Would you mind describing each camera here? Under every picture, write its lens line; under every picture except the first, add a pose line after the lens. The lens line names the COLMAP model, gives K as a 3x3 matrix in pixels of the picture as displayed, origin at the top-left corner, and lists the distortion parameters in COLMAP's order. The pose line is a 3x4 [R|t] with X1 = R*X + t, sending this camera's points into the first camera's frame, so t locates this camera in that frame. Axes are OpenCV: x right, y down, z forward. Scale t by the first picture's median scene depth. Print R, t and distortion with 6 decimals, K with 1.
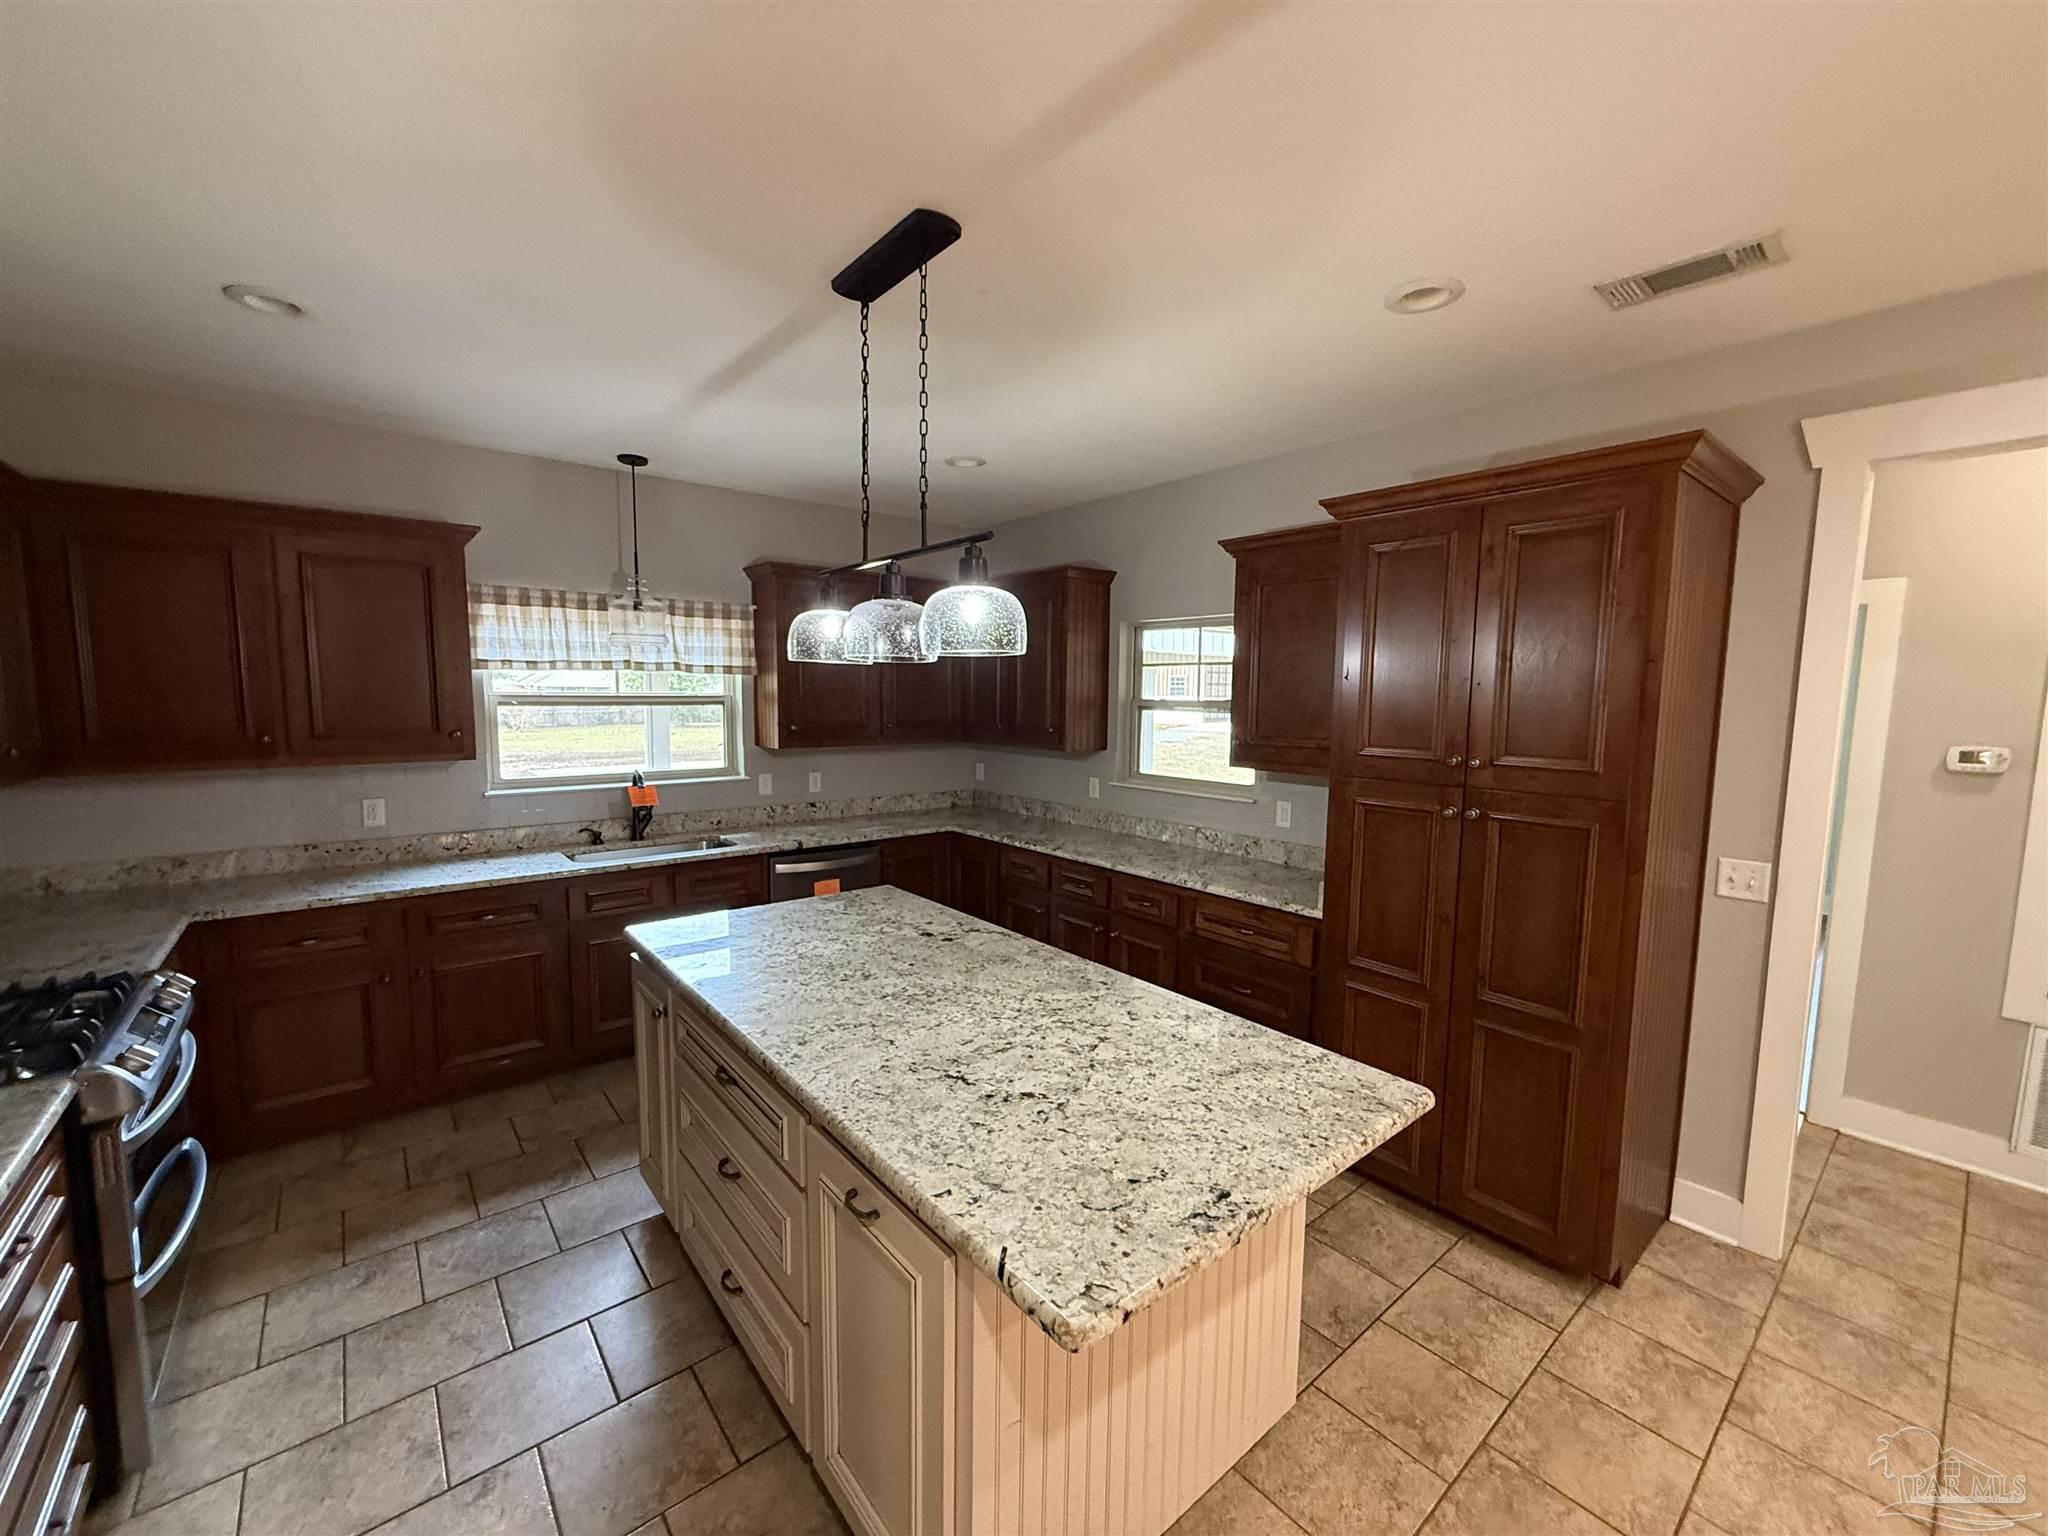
lens RADIAL K [[815.9, 0, 1020.5], [0, 815.9, 772.9], [0, 0, 1]] dist [-0.000515, 0.000011]
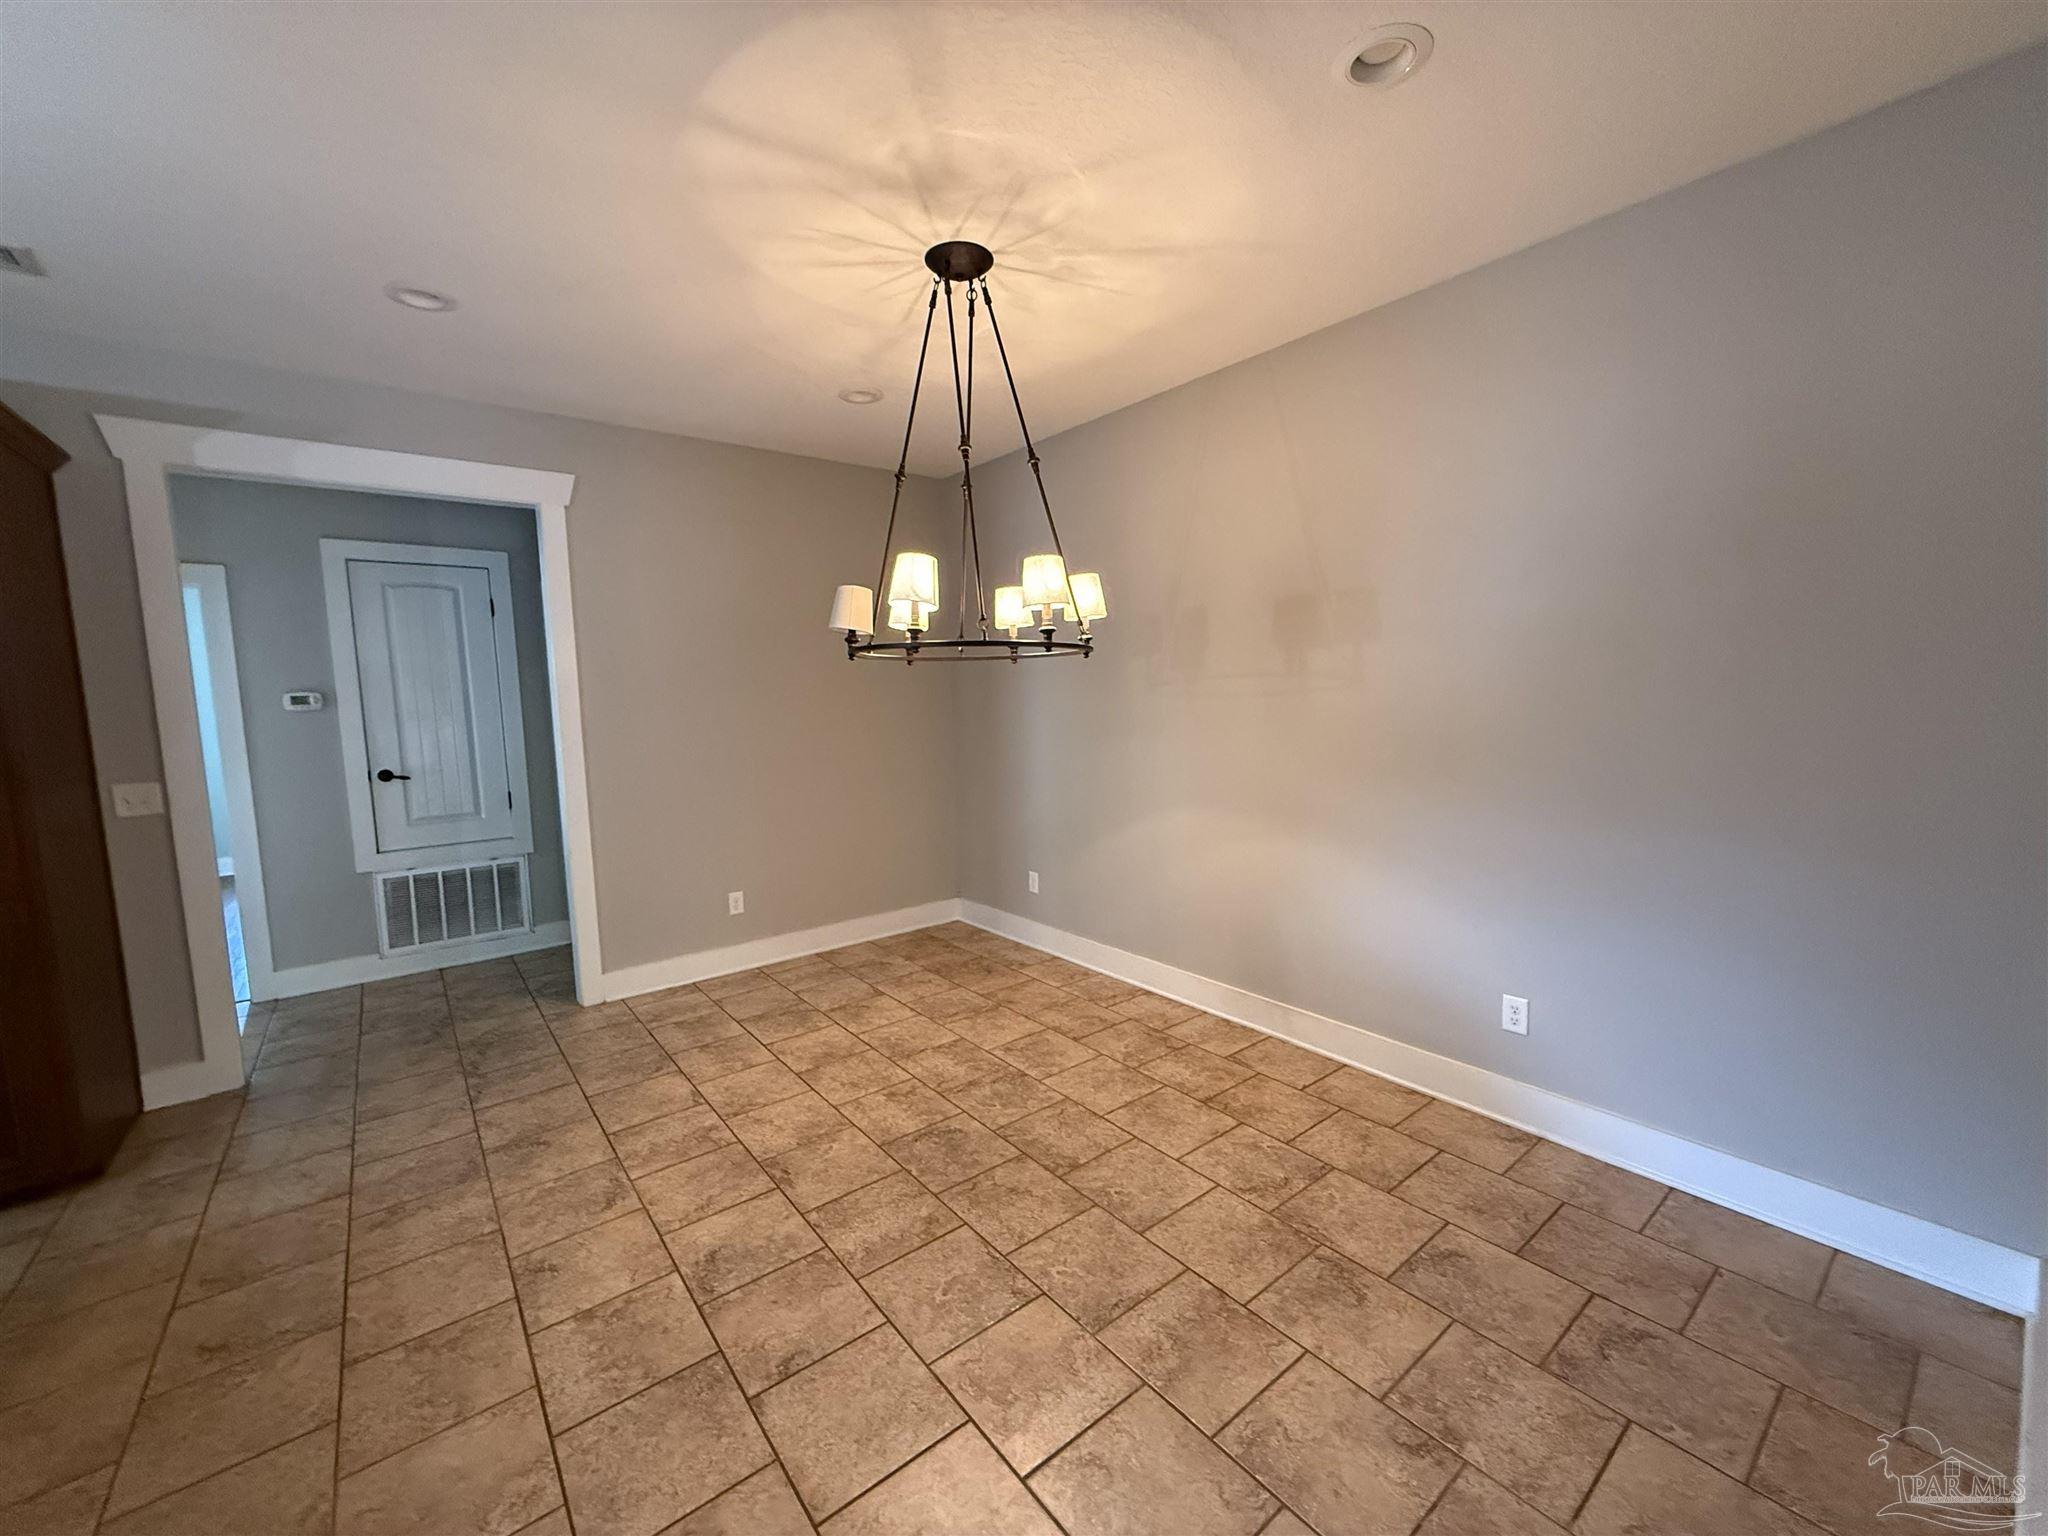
lens RADIAL K [[815.9, 0, 1020.5], [0, 815.9, 772.9], [0, 0, 1]] dist [-0.000515, 0.000011]
pose [[0.018989, -0.121070, 0.992462, -0.219343], [0.123205, 0.985359, 0.117846, 0.093974], [-0.992200, 0.120039, 0.033628, -0.266940]]
